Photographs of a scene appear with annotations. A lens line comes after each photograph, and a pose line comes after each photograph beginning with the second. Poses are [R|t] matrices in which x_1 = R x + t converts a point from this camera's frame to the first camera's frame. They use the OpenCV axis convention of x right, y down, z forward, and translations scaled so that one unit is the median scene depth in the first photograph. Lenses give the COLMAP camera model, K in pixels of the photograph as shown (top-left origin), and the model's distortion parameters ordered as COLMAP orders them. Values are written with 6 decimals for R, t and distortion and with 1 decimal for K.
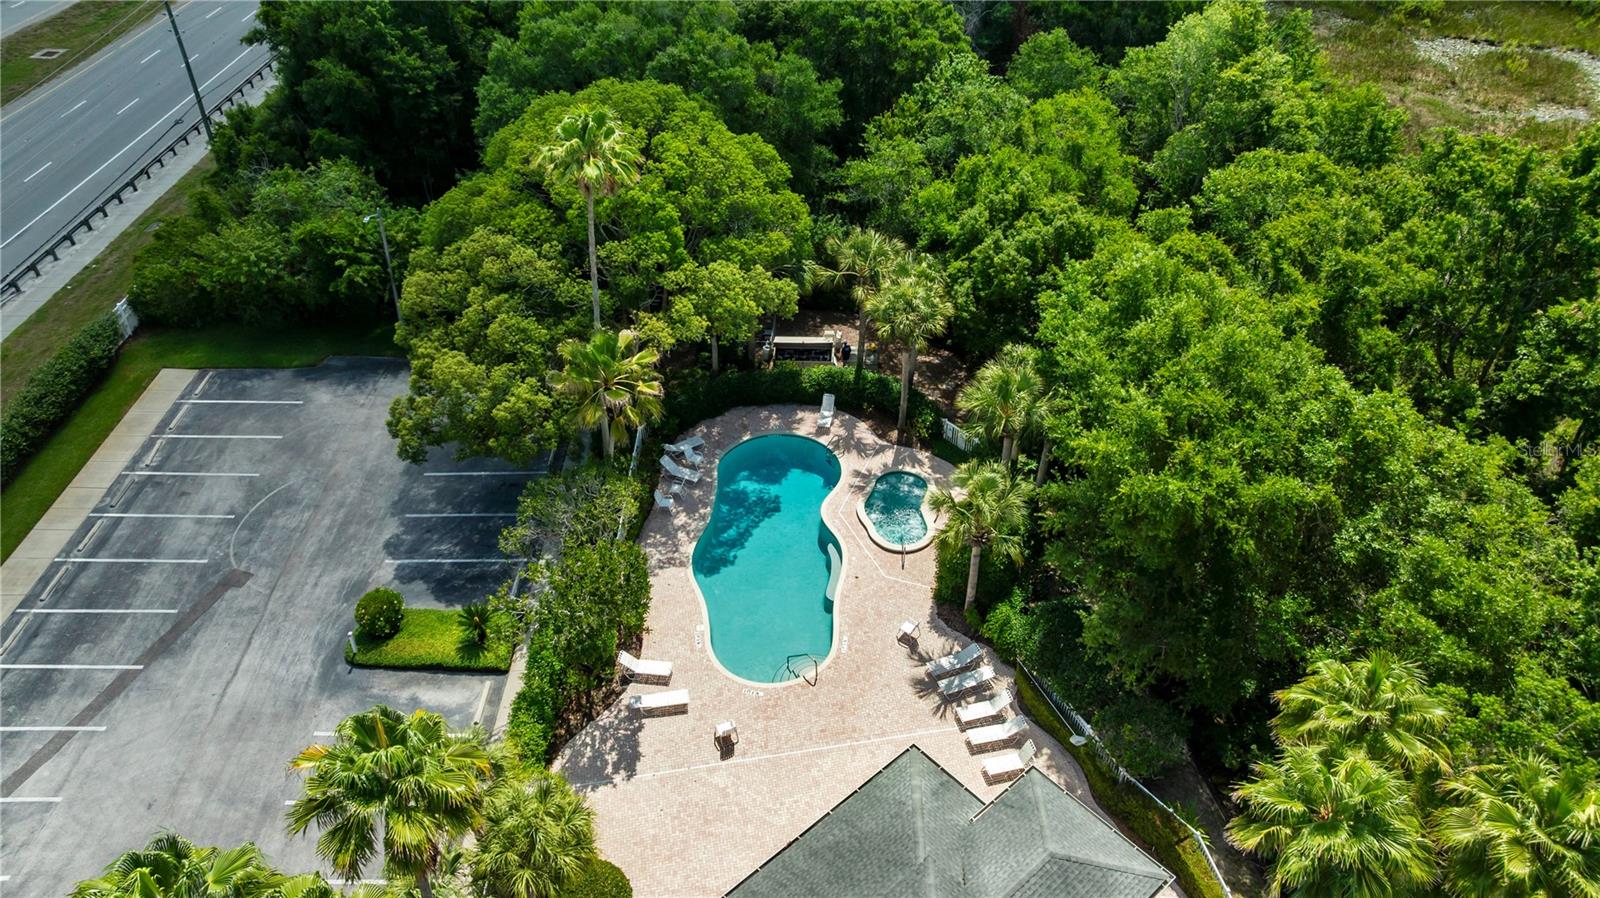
lens RADIAL K [[1131.4, 0, 791.5], [0, 1131.4, 437.9], [0, 0, 1]] dist [-0.010794, 0.009317]
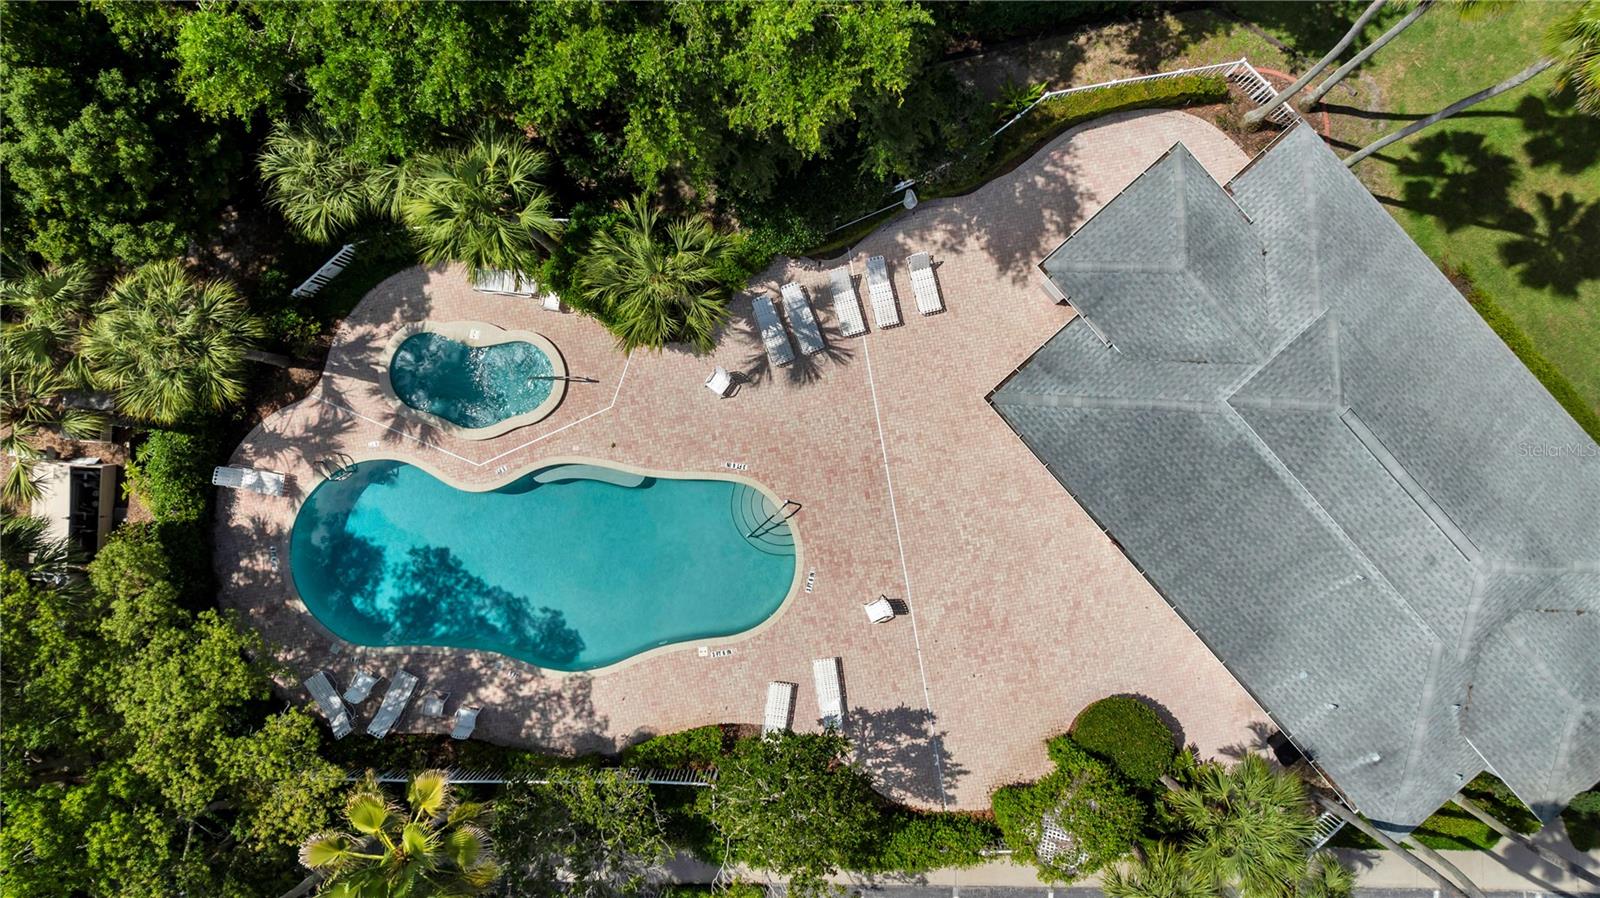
lens RADIAL K [[1131.4, 0, 810.9], [0, 1131.4, 450.3], [0, 0, 1]] dist [-0.010794, 0.009317]
pose [[-0.004867, -0.999972, 0.005621, 0.048871], [0.616284, 0.001427, 0.787523, -0.370841], [-0.787509, 0.007297, 0.616260, 0.438802]]
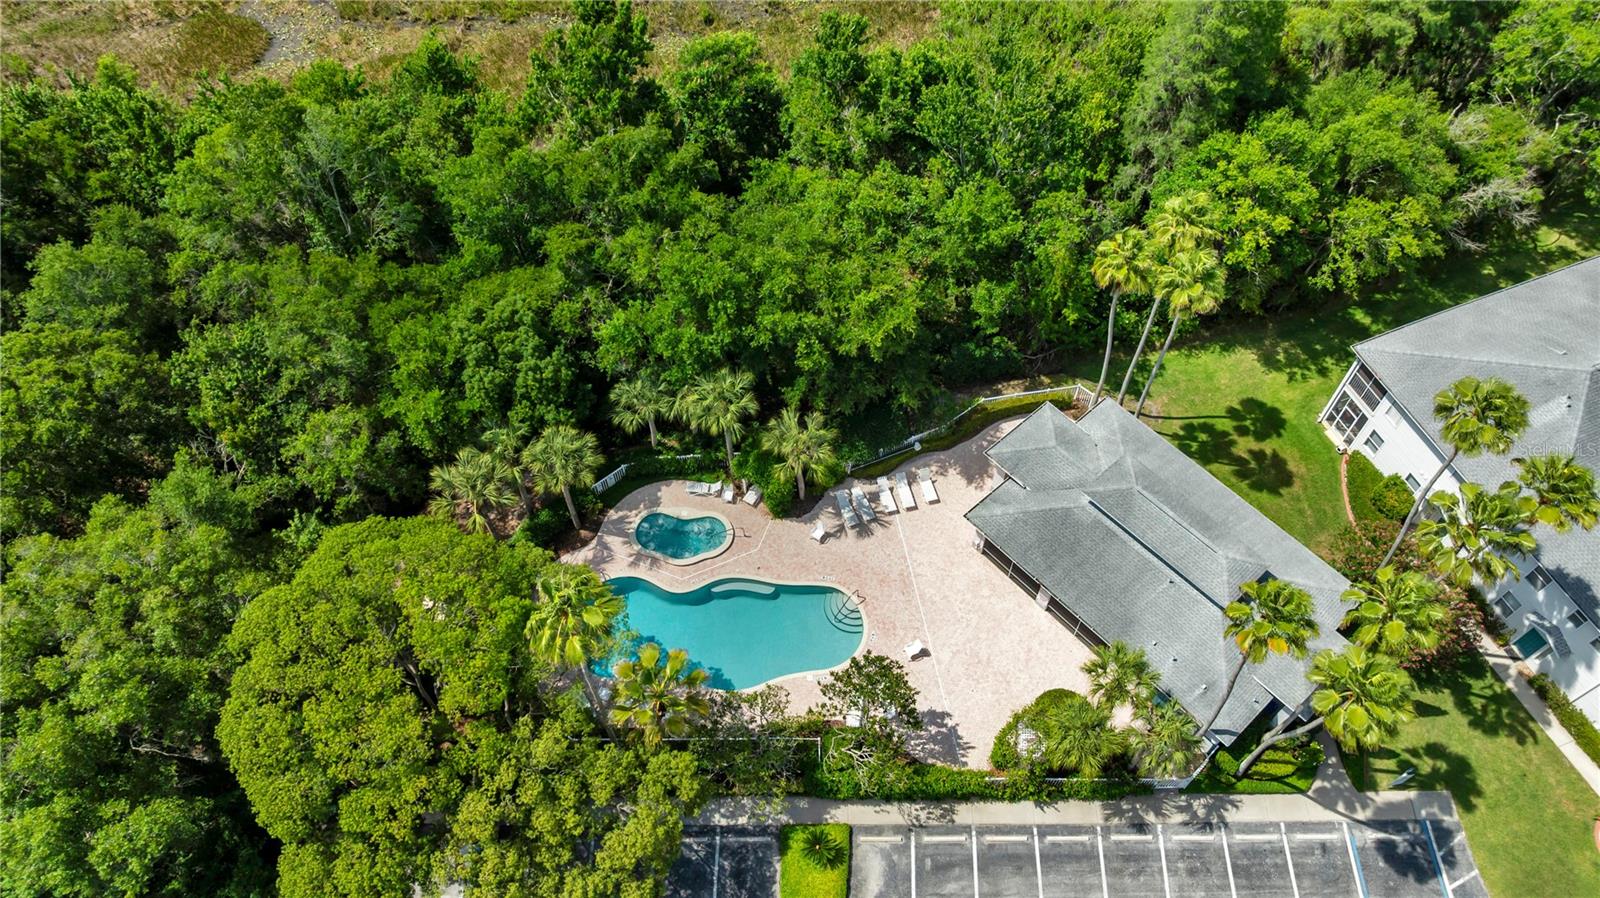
lens RADIAL K [[1131.4, 0, 808.7], [0, 1131.4, 450.9], [0, 0, 1]] dist [-0.010794, 0.009317]
pose [[-0.009513, -0.825998, 0.563593, -0.557686], [0.612713, 0.440604, 0.656087, -0.745325], [-0.790248, 0.351562, 0.501909, 0.247911]]
